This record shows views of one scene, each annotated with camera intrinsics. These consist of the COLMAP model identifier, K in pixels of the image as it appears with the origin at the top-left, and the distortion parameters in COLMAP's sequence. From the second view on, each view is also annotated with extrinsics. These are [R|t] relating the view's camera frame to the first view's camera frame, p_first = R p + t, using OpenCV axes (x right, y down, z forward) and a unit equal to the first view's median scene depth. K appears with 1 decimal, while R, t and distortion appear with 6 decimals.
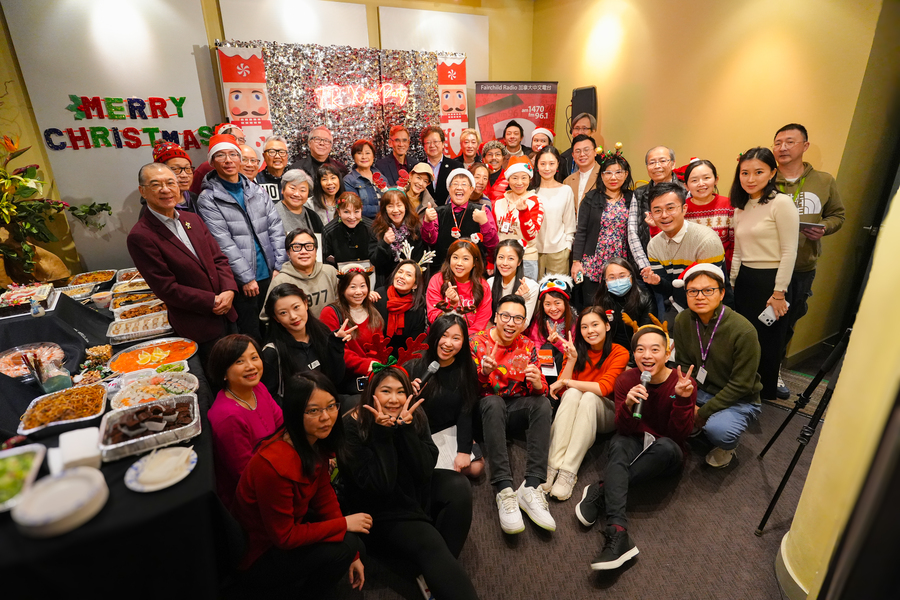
lens RADIAL K [[452.3, 0, 430.0], [0, 452.3, 303.8], [0, 0, 1]] dist [-0.022493, 0.000081]
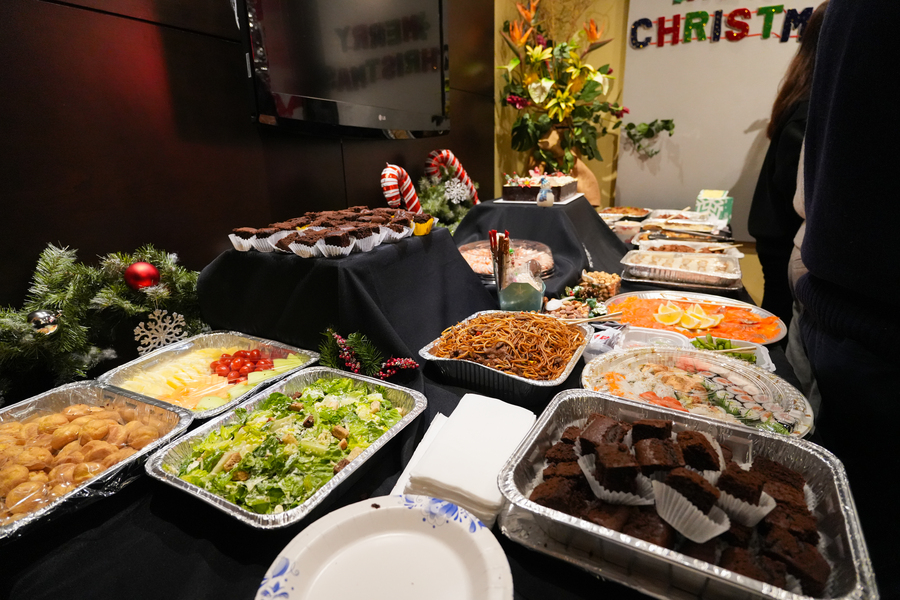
lens RADIAL K [[508.0, 0, 450.0], [0, 508.0, 300.0], [0, 0, 1]] dist [0.002579, 0.001096]
pose [[0.548570, 0.275026, -0.789577, -0.266195], [-0.289108, 0.948494, 0.129519, 0.084673], [0.784530, 0.157223, 0.599827, 0.378022]]
